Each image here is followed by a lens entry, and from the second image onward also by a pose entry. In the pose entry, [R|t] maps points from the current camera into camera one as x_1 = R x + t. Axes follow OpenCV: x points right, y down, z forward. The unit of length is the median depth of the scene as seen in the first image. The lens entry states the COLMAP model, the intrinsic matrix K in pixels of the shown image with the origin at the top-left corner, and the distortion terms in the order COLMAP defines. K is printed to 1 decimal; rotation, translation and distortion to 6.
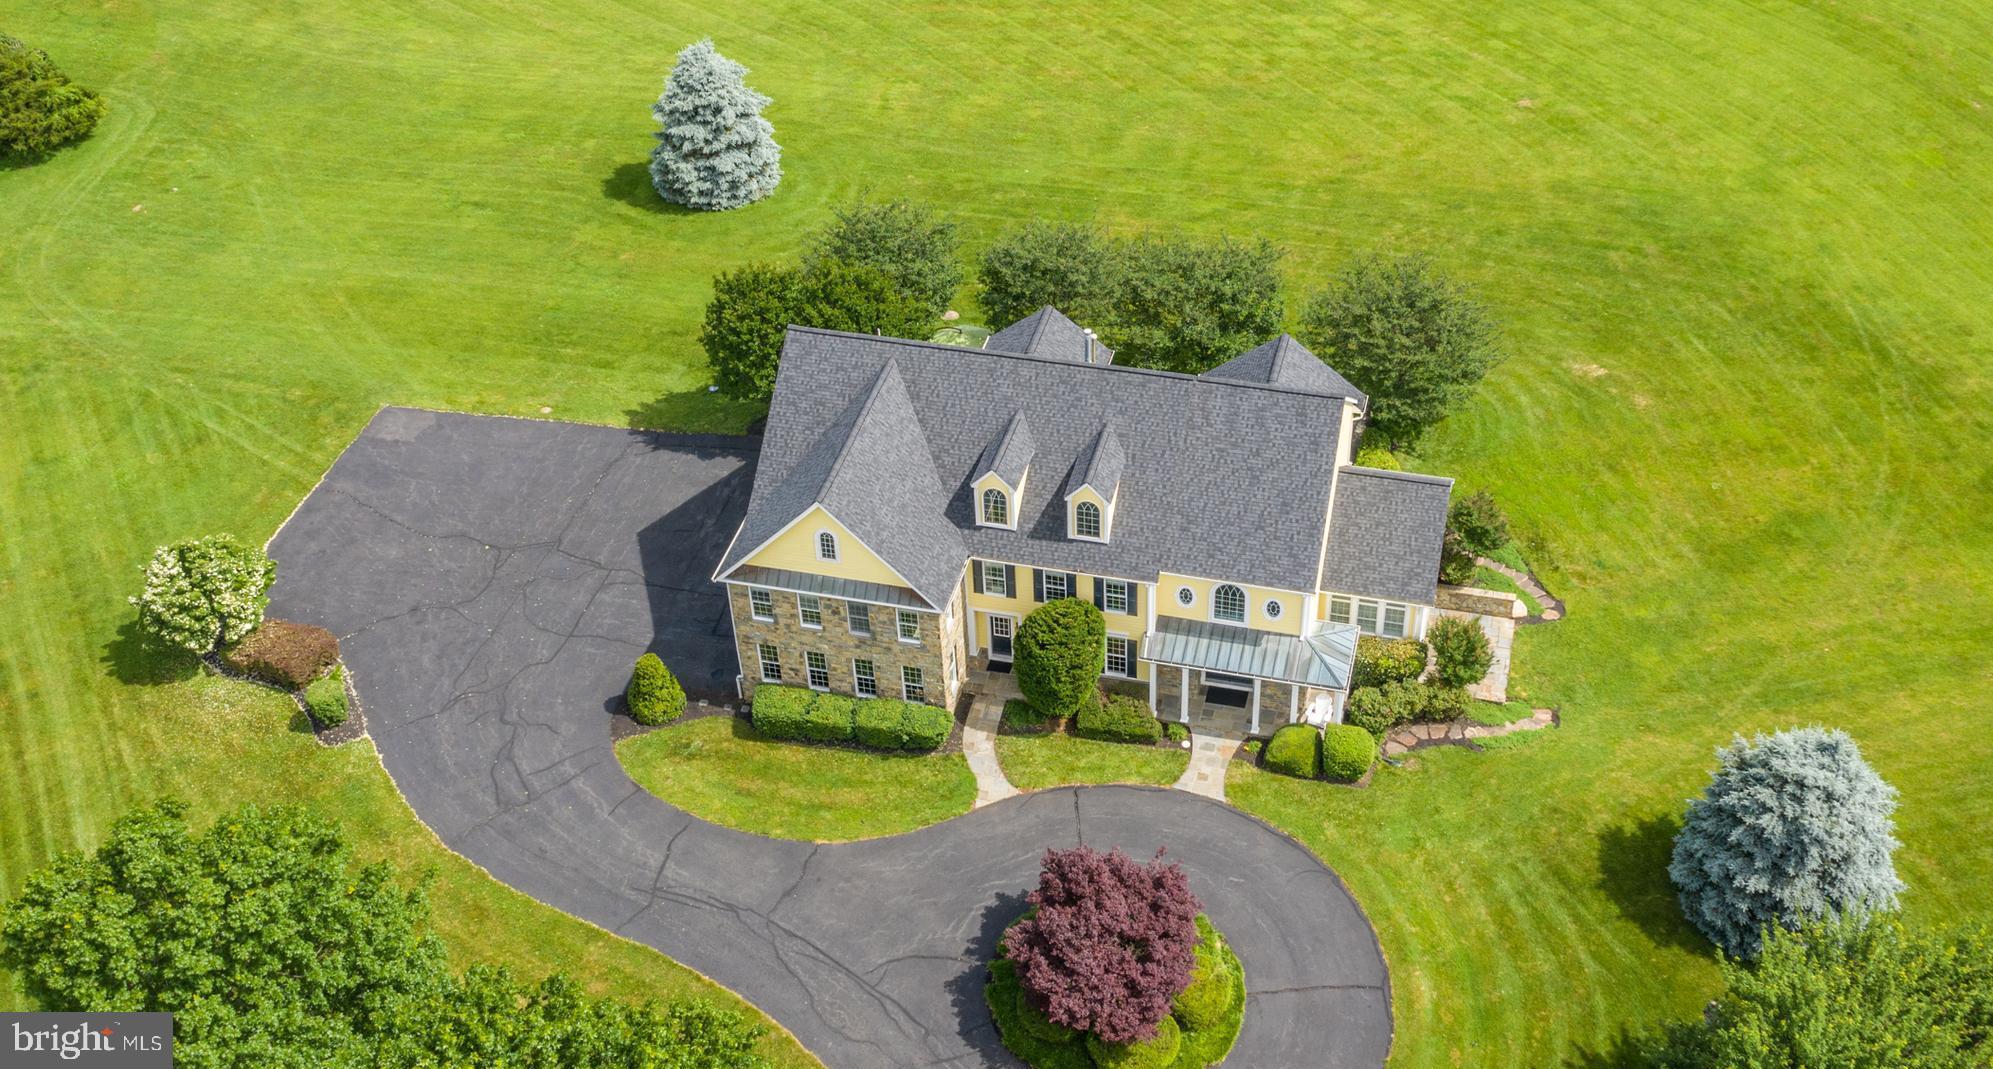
lens RADIAL K [[2098.0, 0, 1083.9], [0, 2098.0, 558.2], [0, 0, 1]] dist [-0.005577, -0.013545]
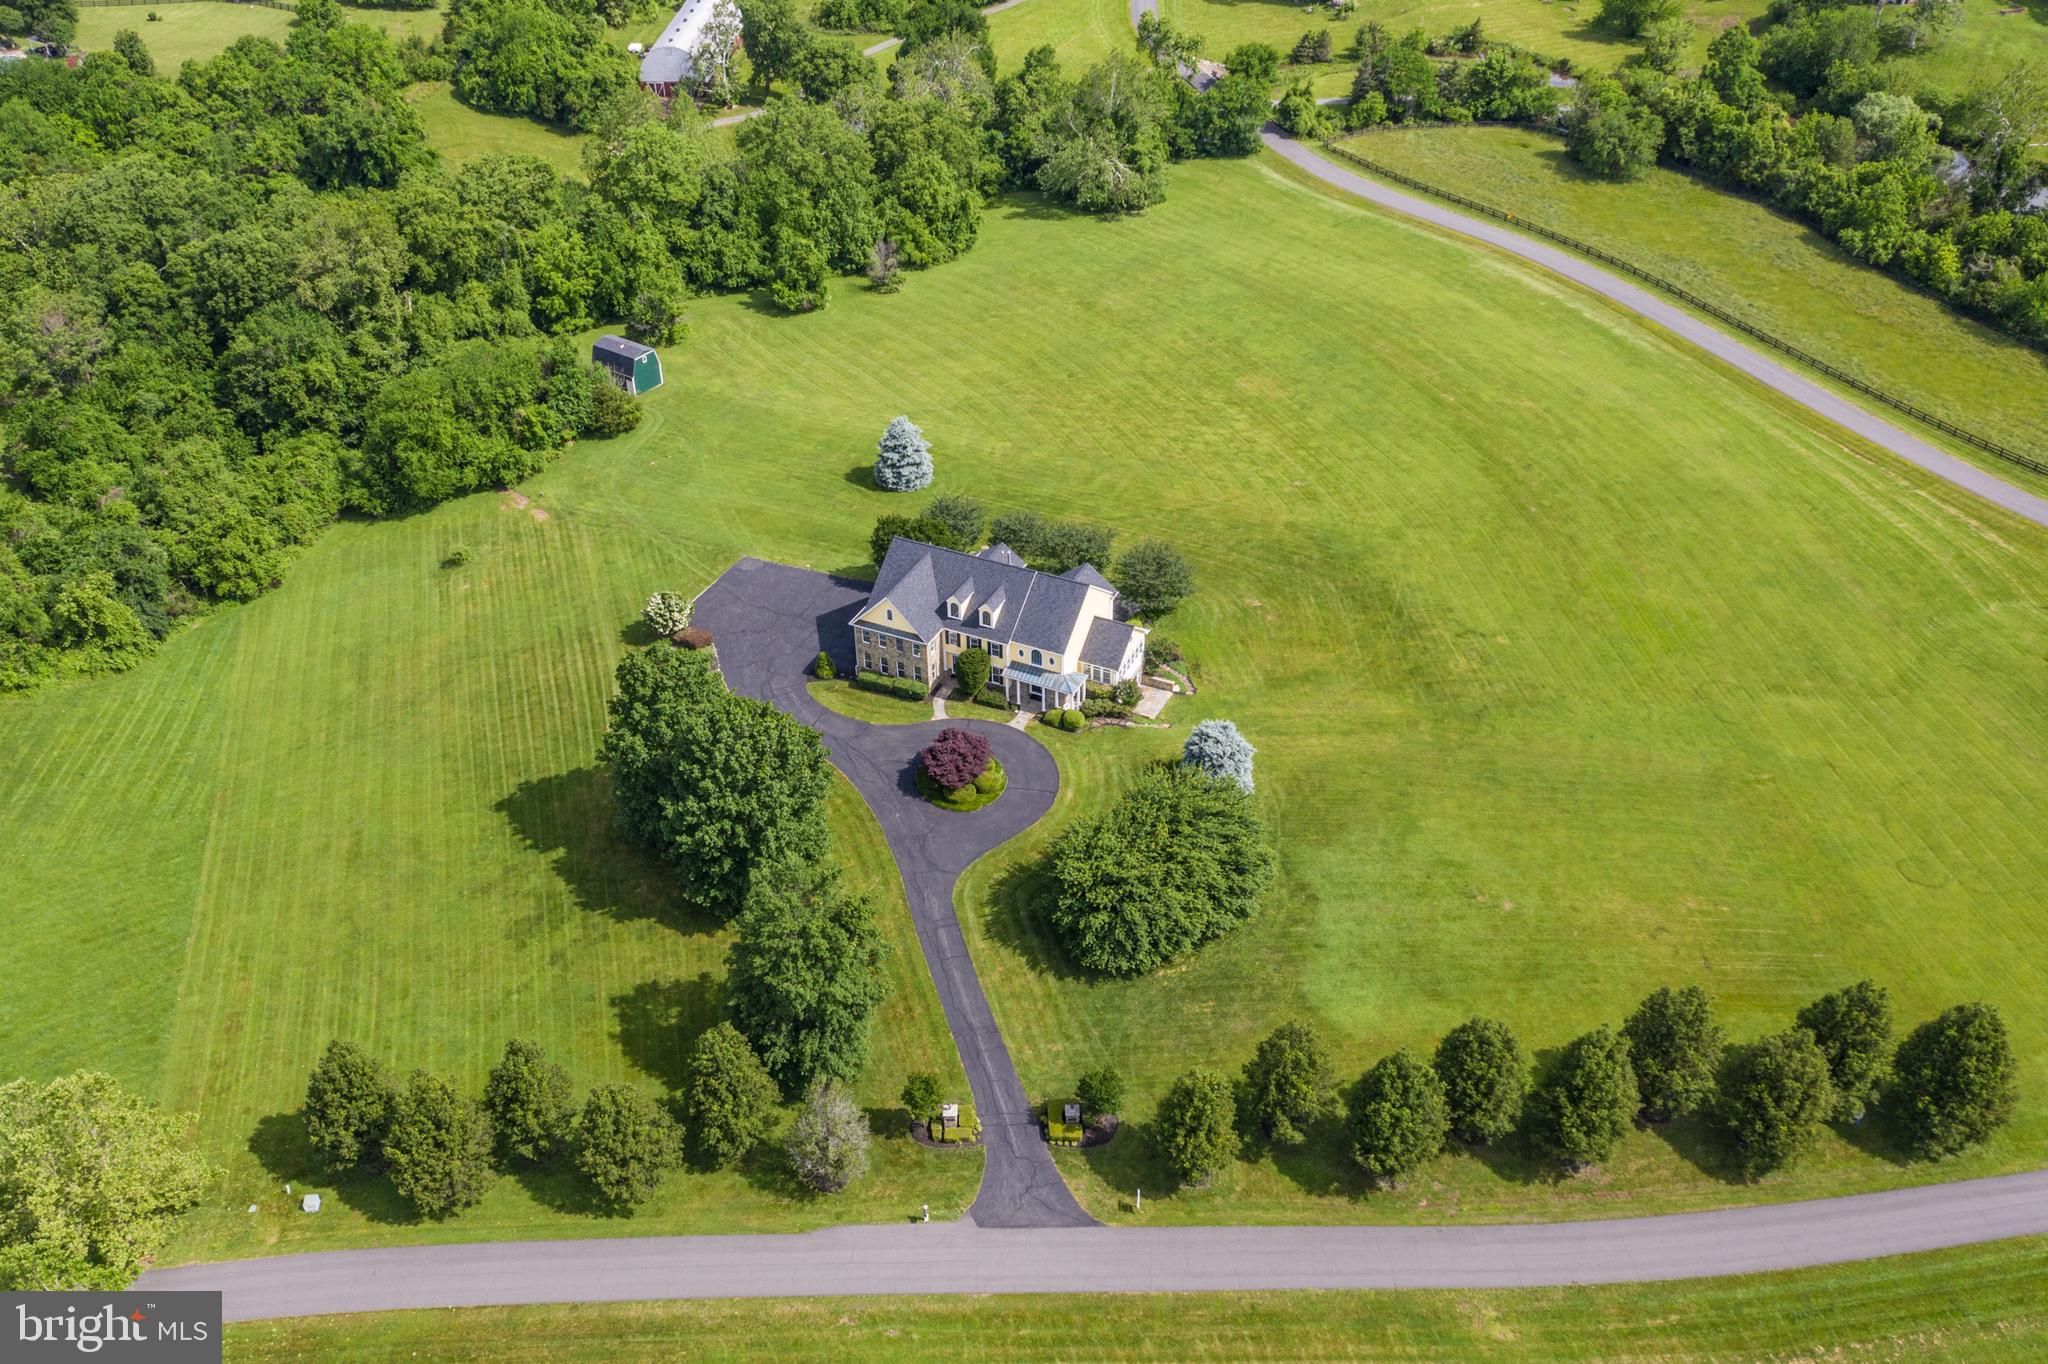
lens RADIAL K [[1874.2, 0, 974.0], [0, 1874.2, 780.1], [0, 0, 1]] dist [-0.022378, 0.013816]
pose [[0.971250, 0.137713, -0.194185, 0.454780], [-0.142658, 0.989704, -0.011645, 0.204673], [0.190582, 0.039012, 0.980896, -1.269441]]
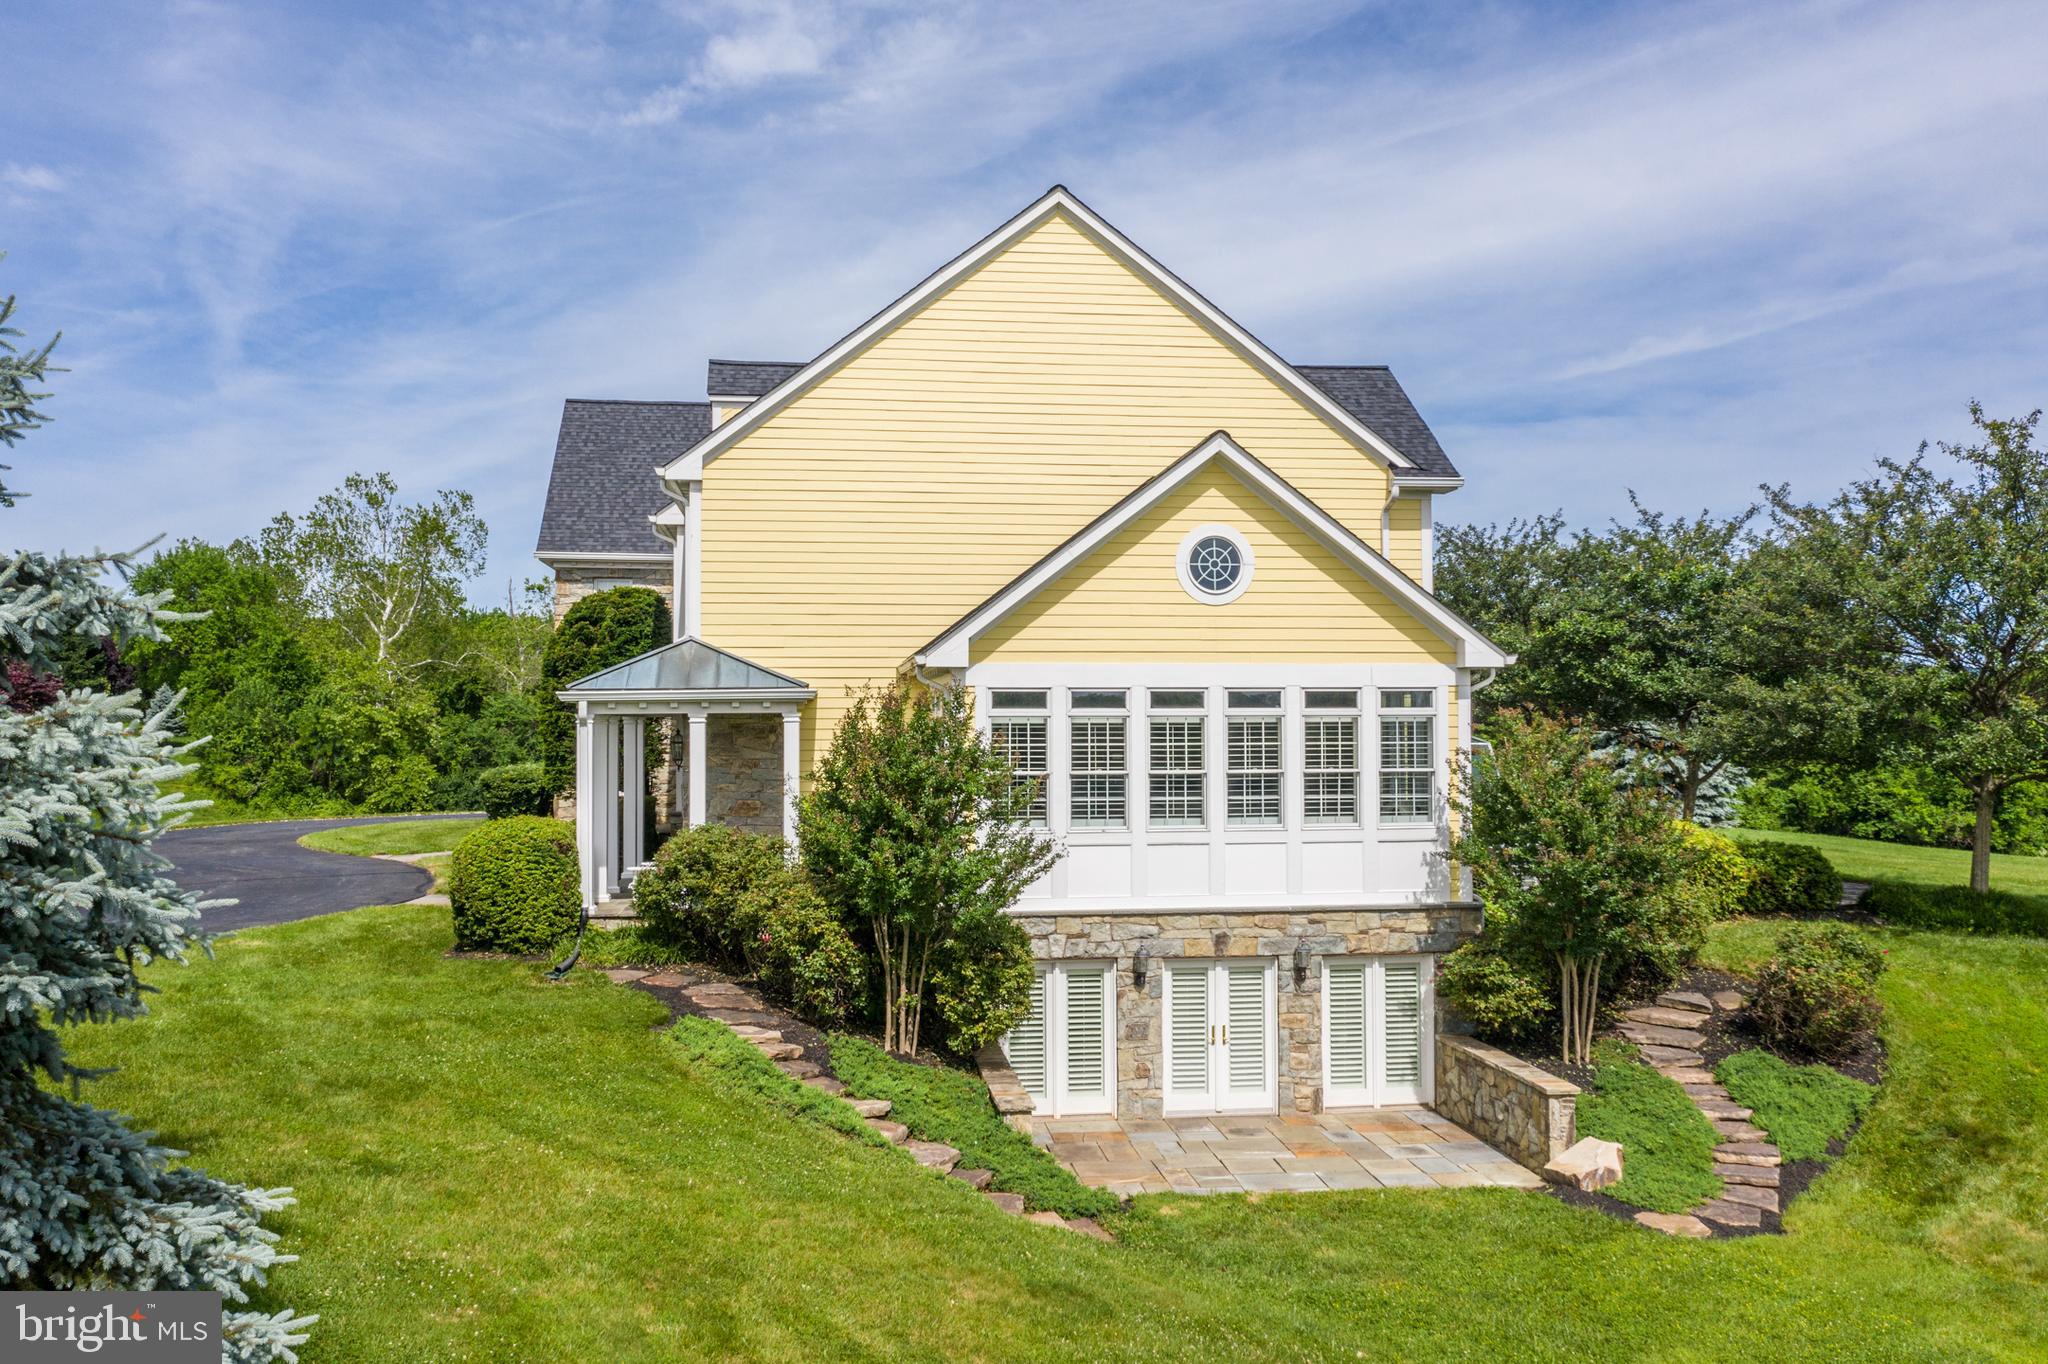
lens RADIAL K [[1648.9, 0, 1024.0], [0, 1648.9, 682.0], [0, 0, 1]] dist [-0.017957, 0.005762]
pose [[0.353594, -0.014153, -0.935292, 0.413719], [-0.604473, 0.759607, -0.240020, 0.077986], [0.713851, 0.650228, 0.260037, 0.937947]]
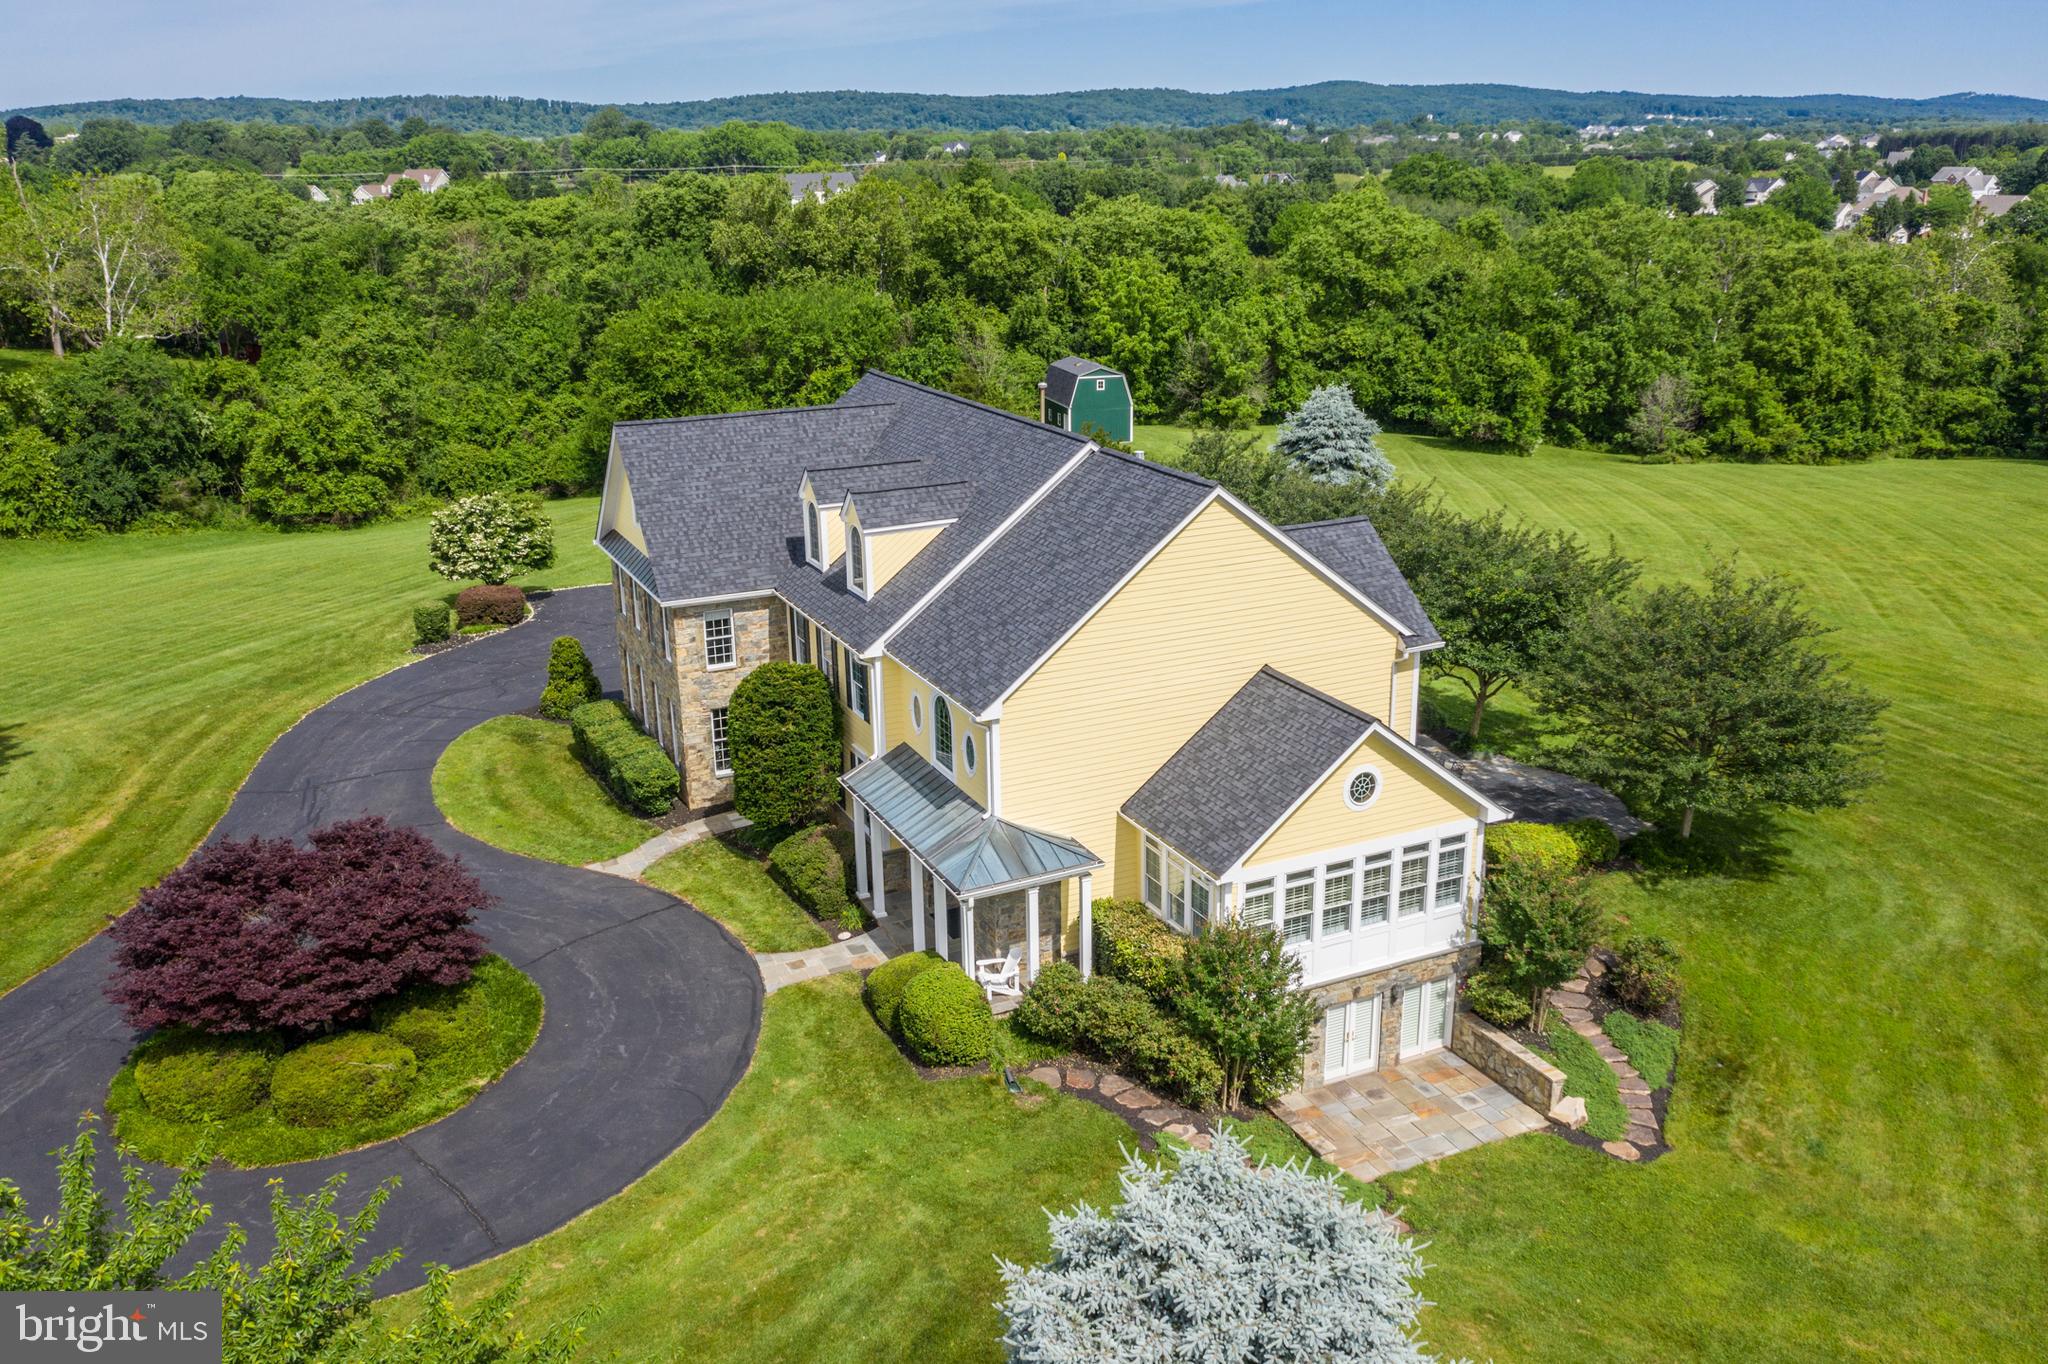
lens RADIAL K [[1682.0, 0, 1030.2], [0, 1682.0, 683.6], [0, 0, 1]] dist [-0.013534, 0.012764]
pose [[0.626285, 0.242575, -0.740894, 0.450038], [-0.498904, 0.854978, -0.141803, 0.066050], [0.599050, 0.458444, 0.656481, 0.646403]]
